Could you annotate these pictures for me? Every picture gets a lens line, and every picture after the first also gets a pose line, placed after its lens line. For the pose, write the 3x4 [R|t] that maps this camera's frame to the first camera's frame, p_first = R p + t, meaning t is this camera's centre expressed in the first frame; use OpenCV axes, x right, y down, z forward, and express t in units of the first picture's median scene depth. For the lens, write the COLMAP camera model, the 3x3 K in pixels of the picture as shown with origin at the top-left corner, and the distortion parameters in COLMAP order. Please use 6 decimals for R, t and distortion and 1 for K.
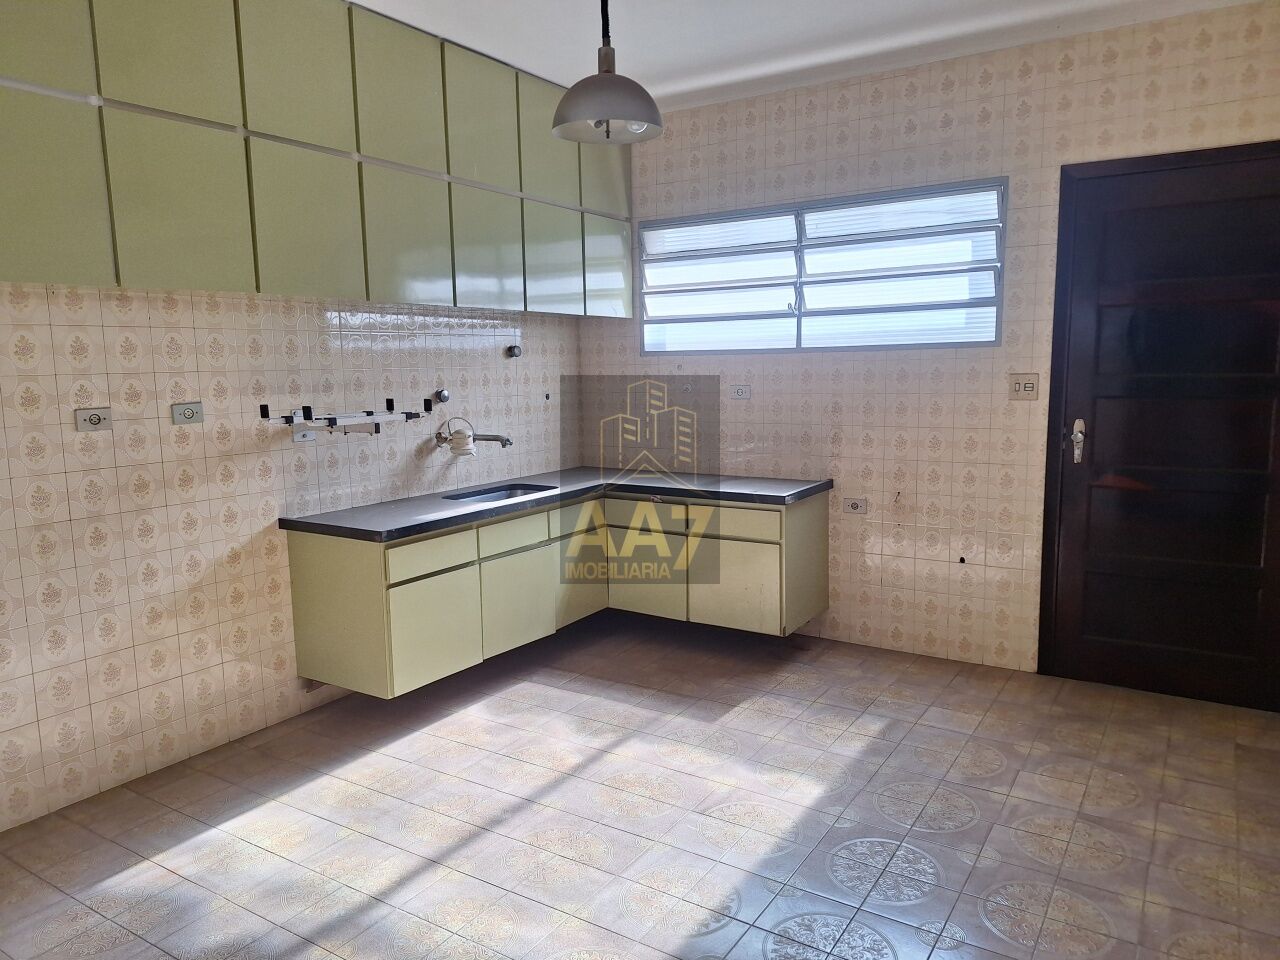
lens RADIAL K [[896.5, 0, 647.9], [0, 896.5, 485.8], [0, 0, 1]] dist [0.081181, -0.089336]
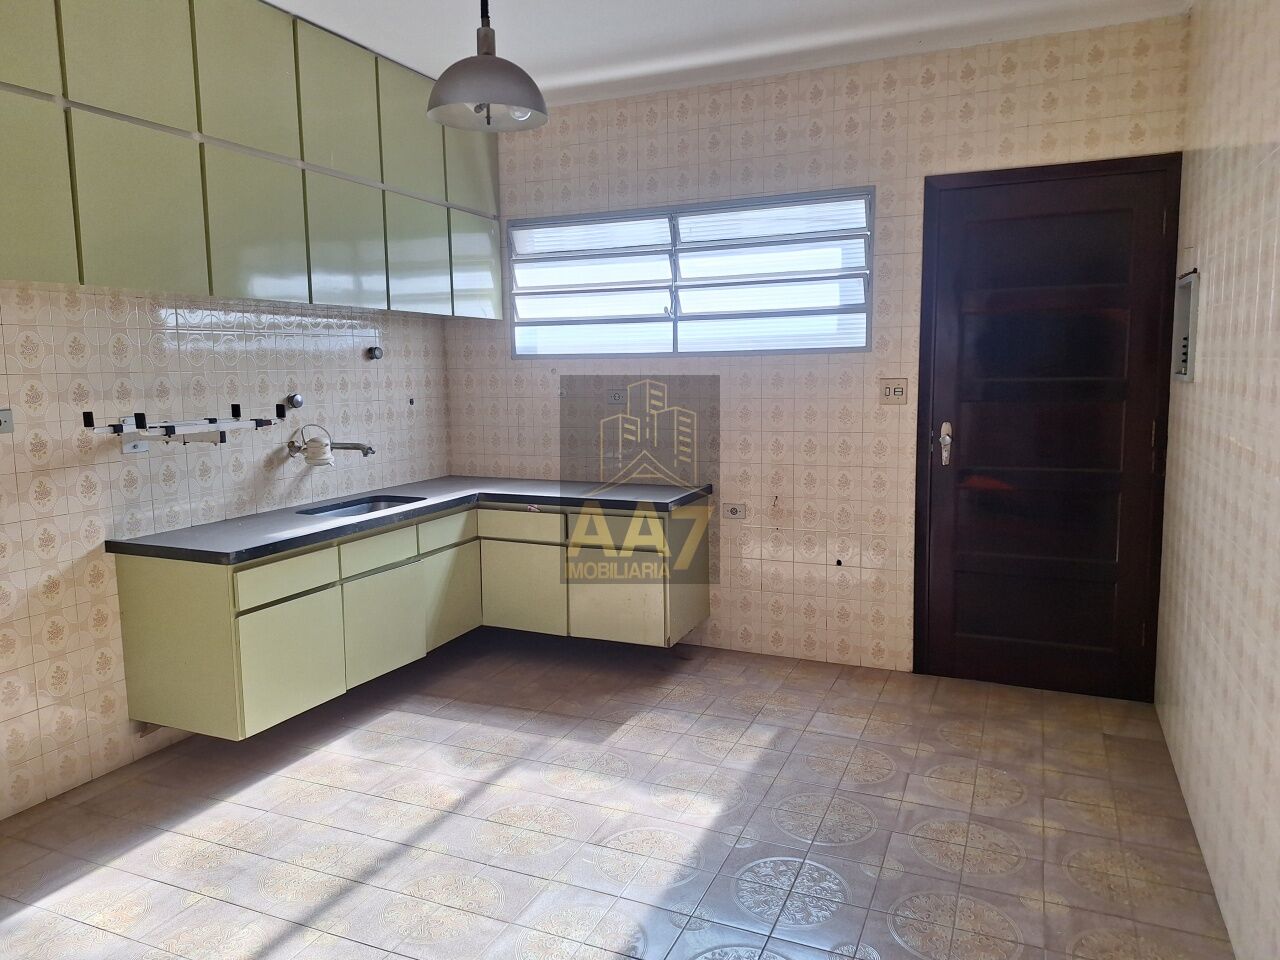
lens RADIAL K [[896.5, 0, 640.2], [0, 896.5, 472.6], [0, 0, 1]] dist [0.081181, -0.089336]
pose [[0.988433, -0.015126, 0.150899, -0.025684], [0.018330, 0.999635, -0.019862, -0.003011], [-0.150543, 0.022398, 0.988350, 0.044032]]
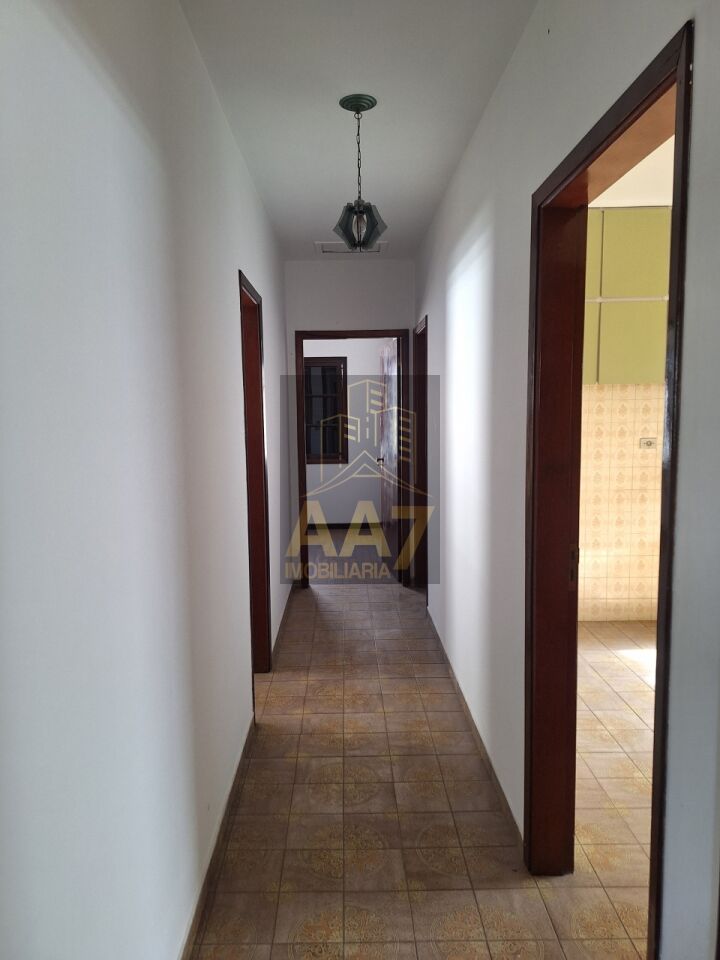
lens RADIAL K [[672.4, 0, 358.5], [0, 672.4, 482.2], [0, 0, 1]] dist [0.081181, -0.089336]
pose [[0.557035, 0.097213, -0.824780, 0.259645], [-0.113801, 0.992692, 0.040146, 0.023487], [0.822655, 0.071498, 0.564027, -0.344383]]
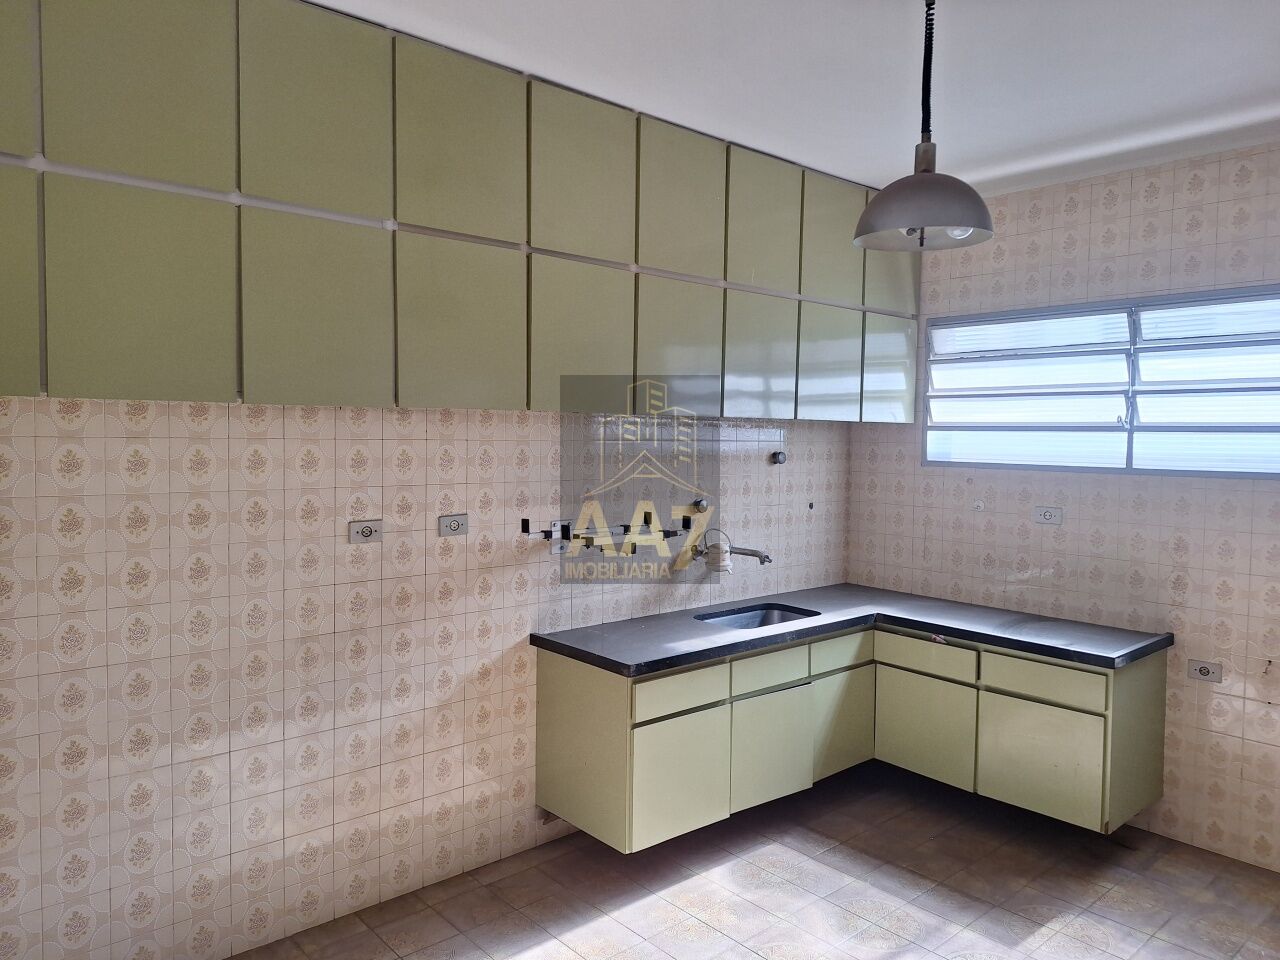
lens RADIAL K [[896.5, 0, 645.2], [0, 896.5, 476.5], [0, 0, 1]] dist [0.081181, -0.089336]
pose [[0.961223, 0.041446, -0.272639, -0.036829], [-0.067078, 0.994089, -0.085371, -0.055722], [0.267489, 0.100349, 0.958321, 0.102474]]
